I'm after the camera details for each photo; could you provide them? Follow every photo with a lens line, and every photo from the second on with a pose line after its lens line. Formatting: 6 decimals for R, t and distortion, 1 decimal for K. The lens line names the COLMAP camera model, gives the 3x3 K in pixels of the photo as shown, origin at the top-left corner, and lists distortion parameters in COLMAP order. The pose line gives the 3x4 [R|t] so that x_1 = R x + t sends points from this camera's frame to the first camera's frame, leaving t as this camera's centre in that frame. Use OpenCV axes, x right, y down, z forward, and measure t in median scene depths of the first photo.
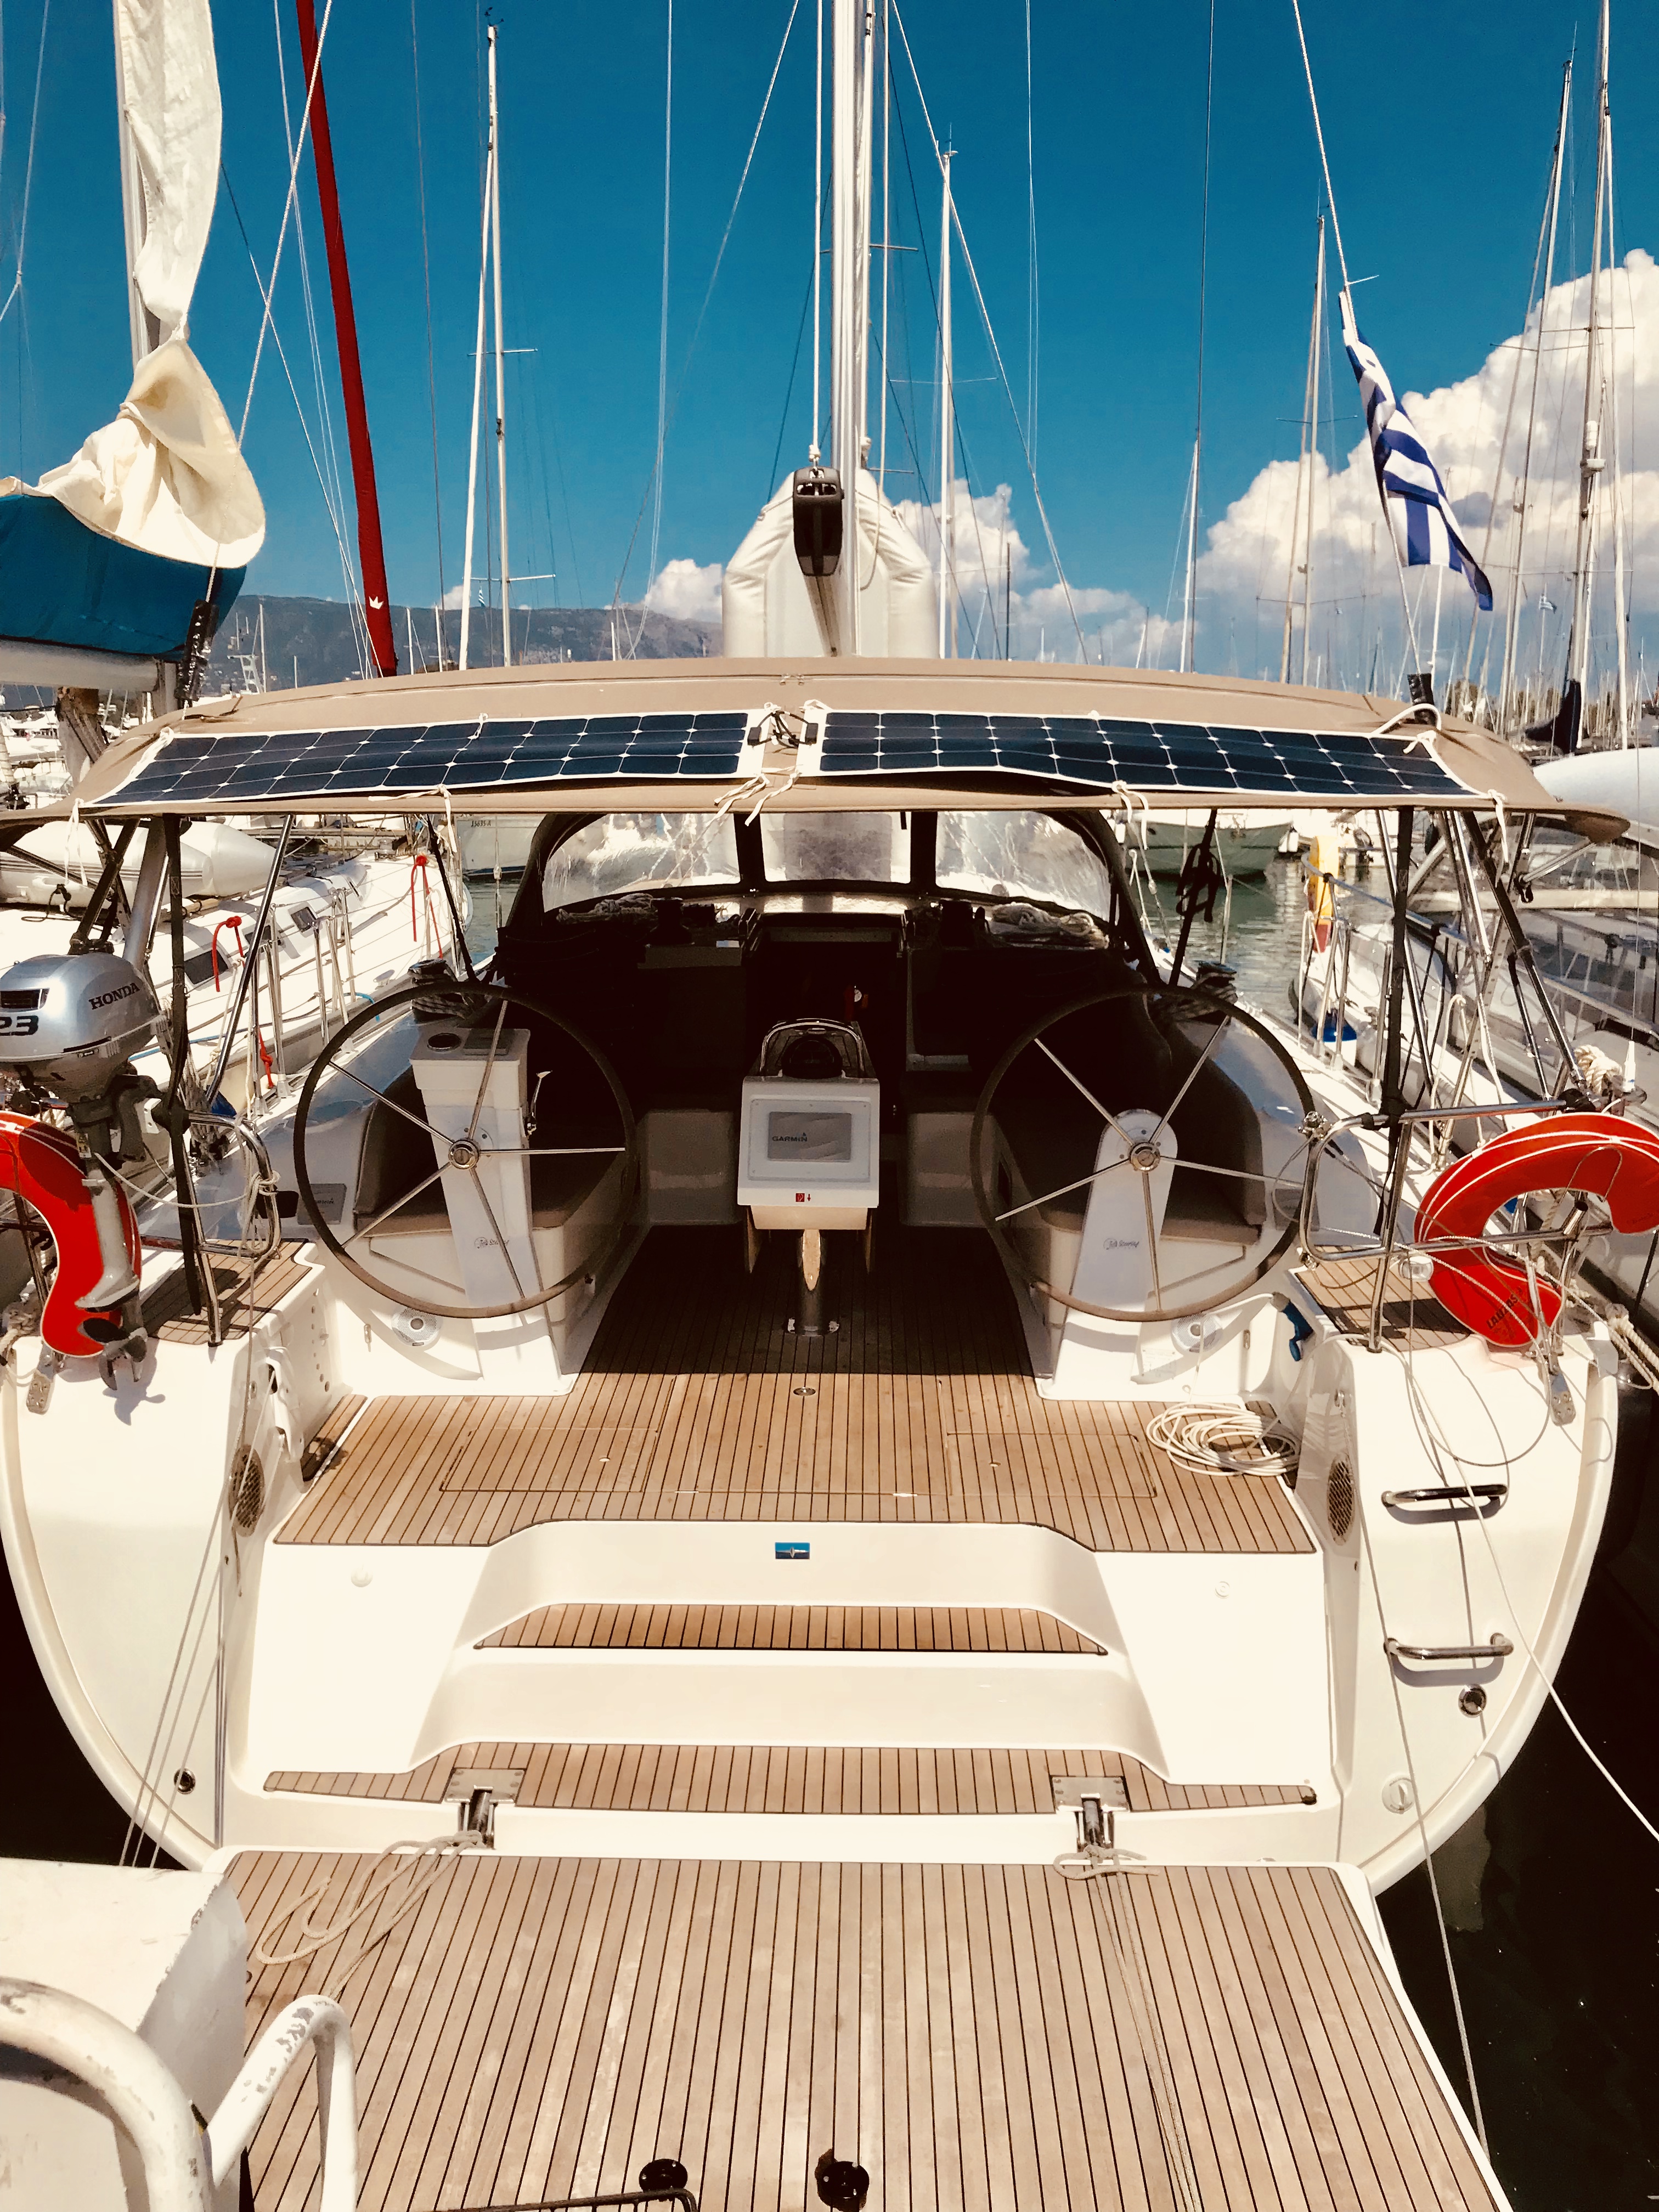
lens RADIAL K [[1838.8, 0, 831.9], [0, 1838.8, 1100.8], [0, 0, 1]] dist [0.005145, 0.000112]
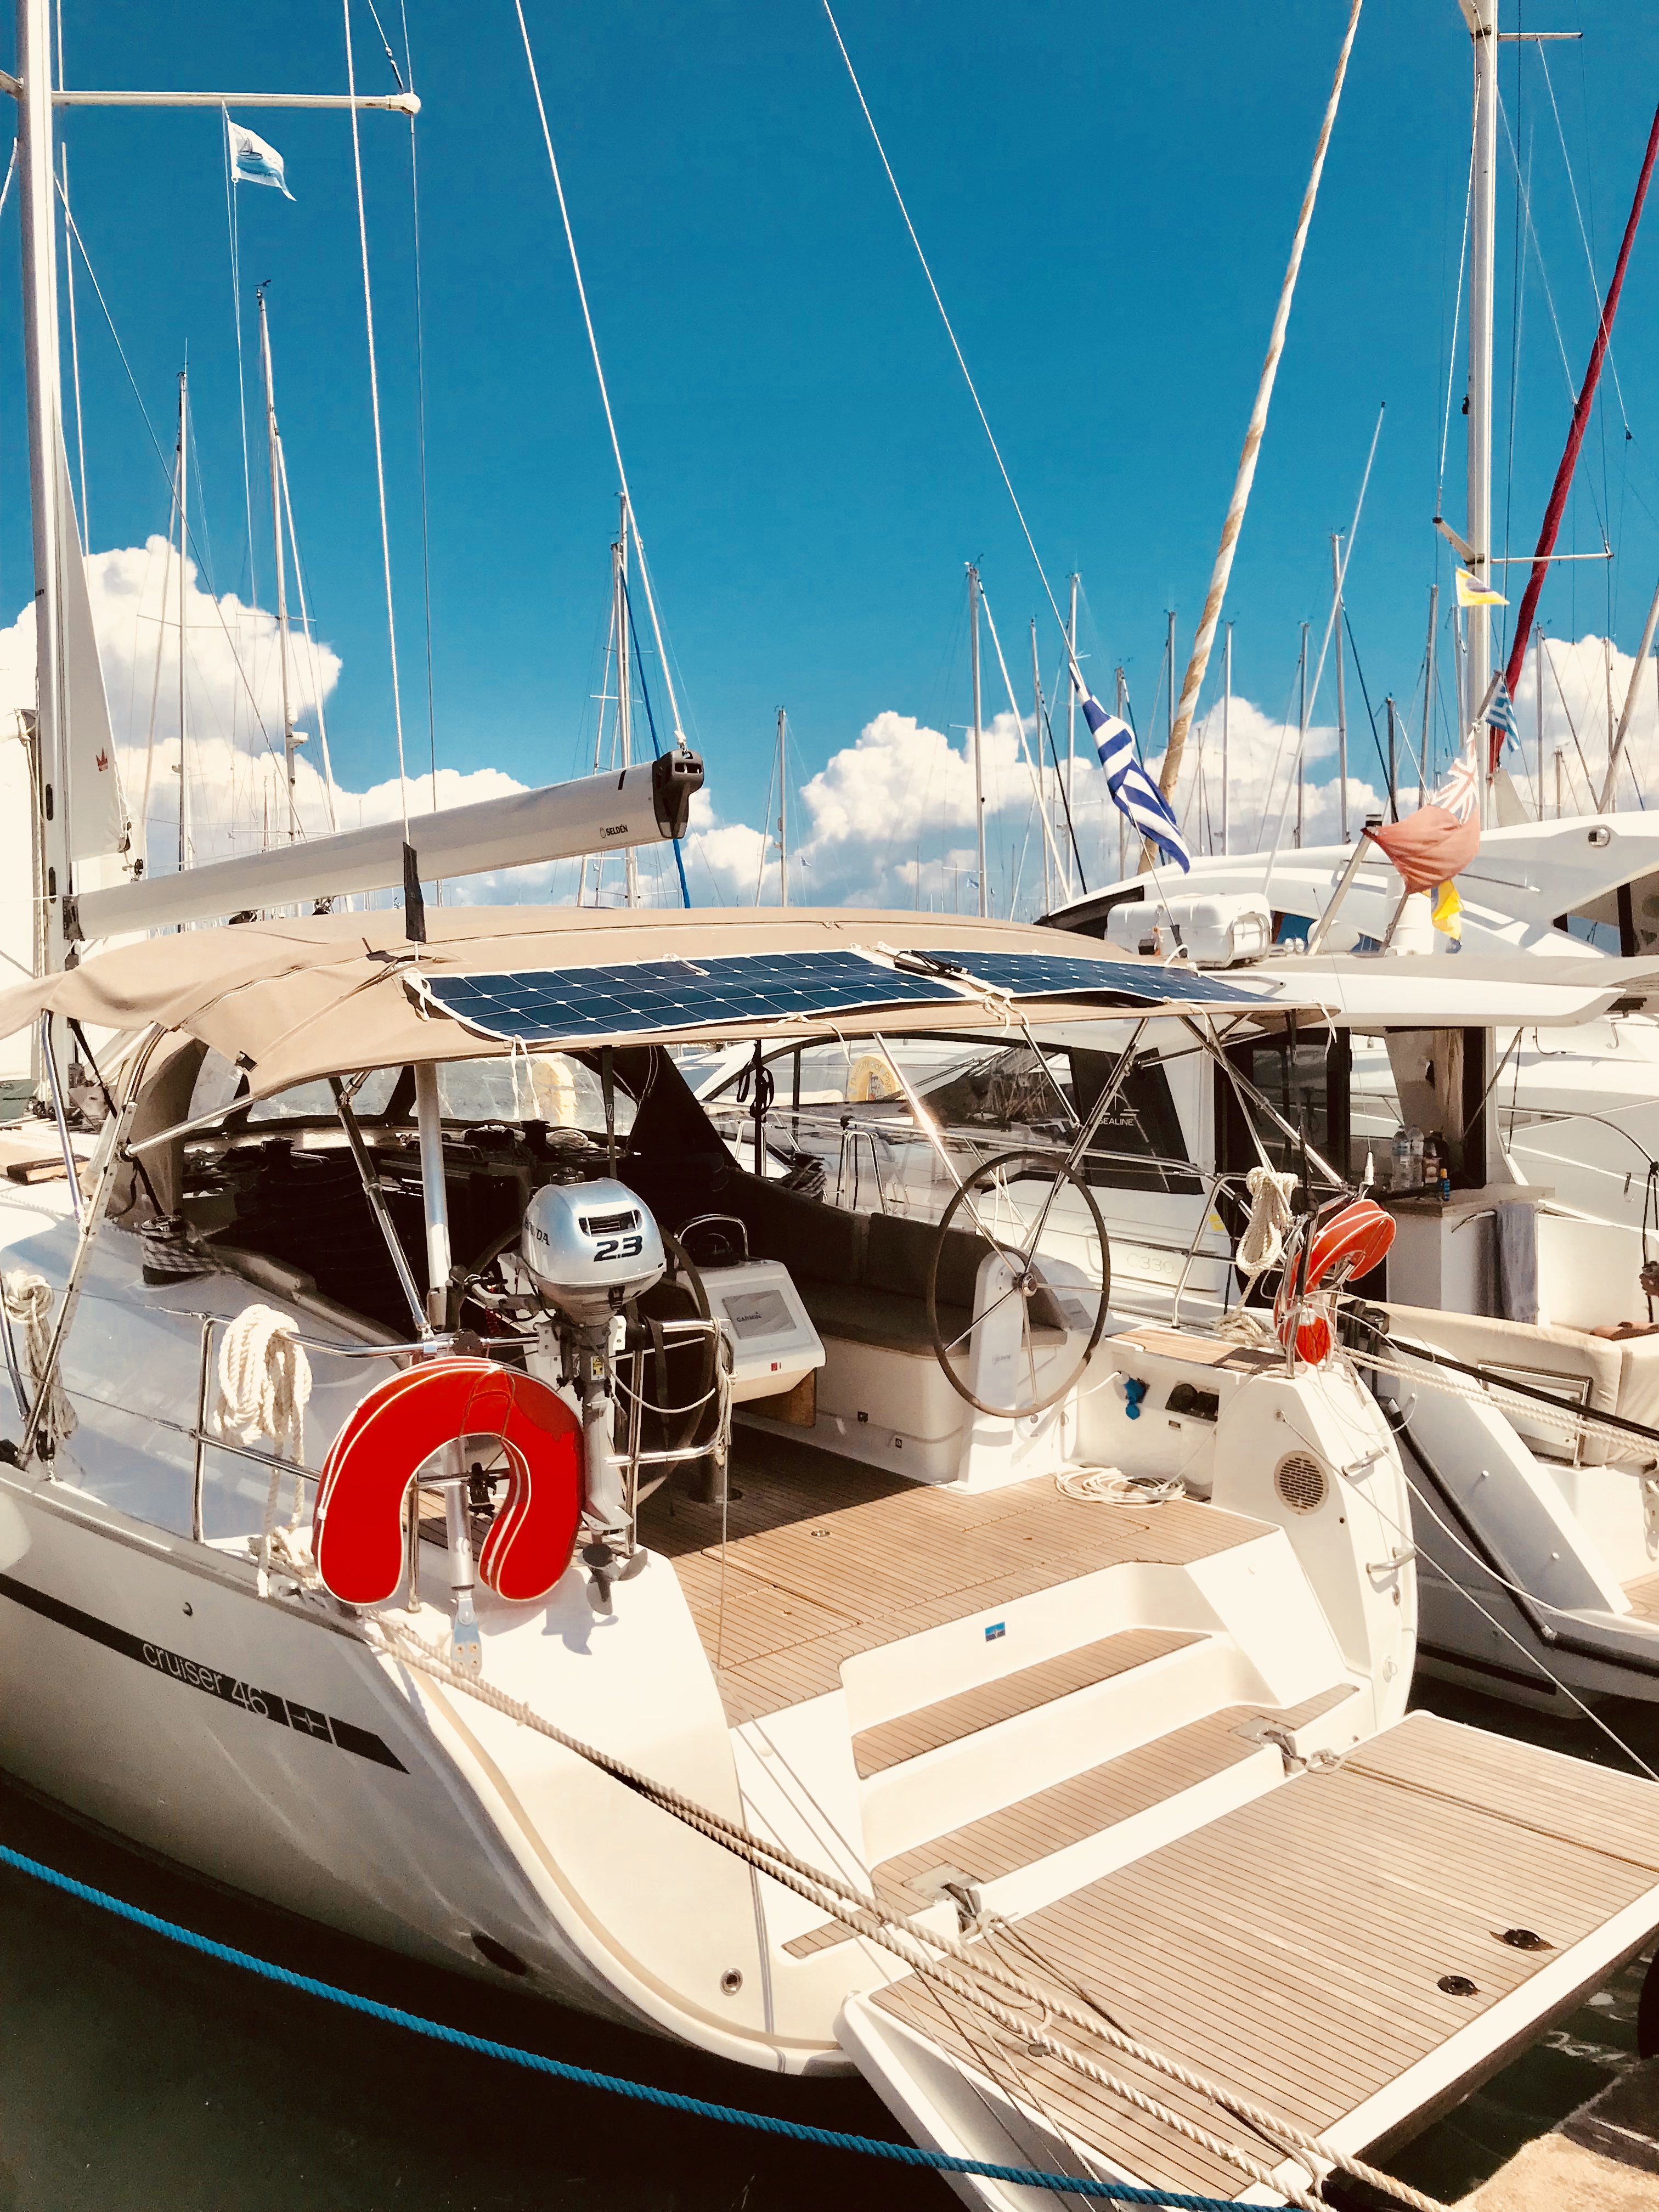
lens RADIAL K [[1838.8, 0, 833.1], [0, 1838.8, 1103.4], [0, 0, 1]] dist [0.005145, 0.000112]
pose [[0.735046, -0.057680, 0.675560, -0.897006], [0.144757, 0.986752, -0.073253, -0.024151], [-0.662384, 0.151636, 0.733657, 0.132455]]
